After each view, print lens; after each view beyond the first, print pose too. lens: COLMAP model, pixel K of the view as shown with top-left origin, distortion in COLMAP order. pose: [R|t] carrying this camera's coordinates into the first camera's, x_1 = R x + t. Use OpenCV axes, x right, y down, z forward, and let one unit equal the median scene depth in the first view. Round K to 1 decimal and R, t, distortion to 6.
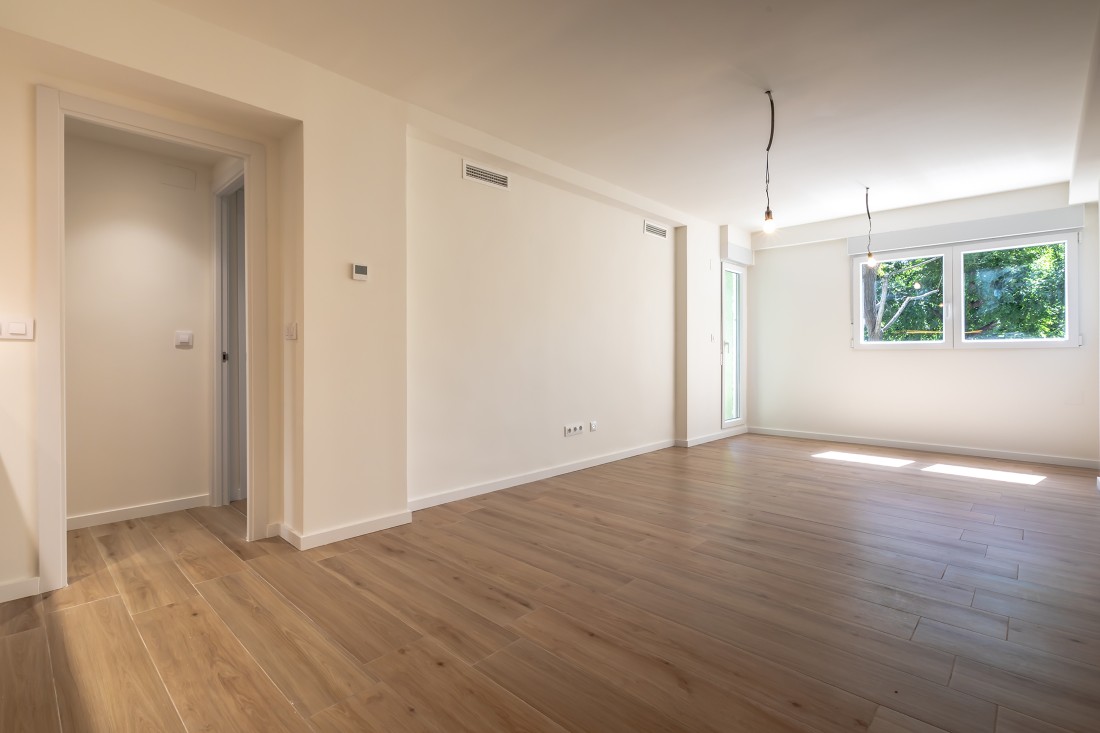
lens RADIAL K [[518.4, 0, 529.0], [0, 518.4, 358.3], [0, 0, 1]] dist [-0.001340, -0.000089]
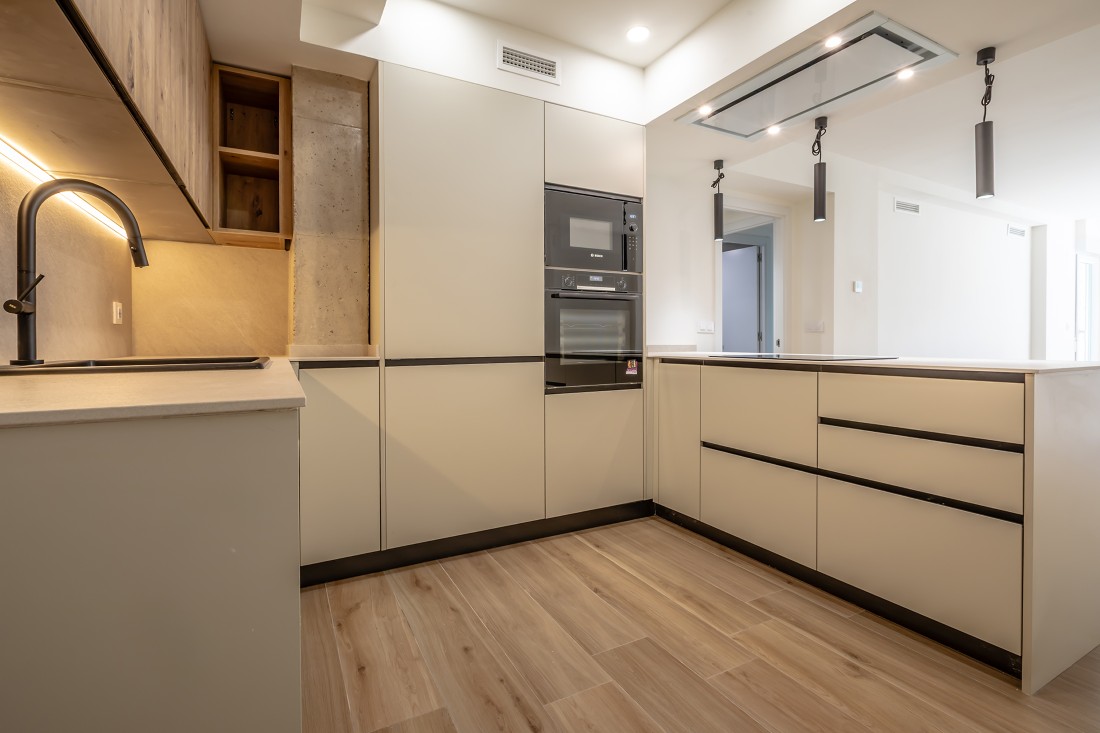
lens RADIAL K [[498.3, 0, 529.4], [0, 498.3, 348.3], [0, 0, 1]] dist [0.000239, -0.000531]
pose [[0.948865, 0.002970, -0.315669, -0.411783], [-0.001620, 0.999988, 0.004541, 0.002238], [0.315679, -0.003798, 0.948858, -0.352830]]
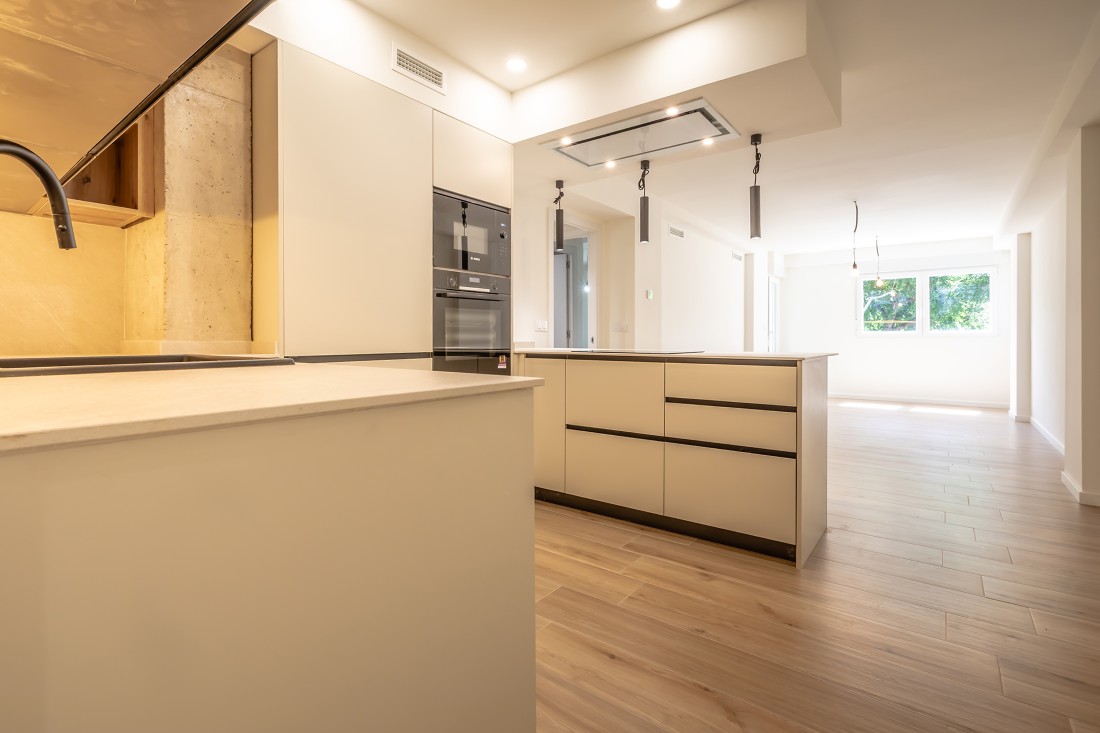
lens RADIAL K [[512.1, 0, 526.2], [0, 512.1, 344.0], [0, 0, 1]] dist [0.000289, 0.000334]
pose [[0.995501, 0.001056, 0.094743, -0.497490], [-0.001213, 0.999998, 0.001597, 0.002573], [-0.094741, -0.001705, 0.995500, -0.409228]]
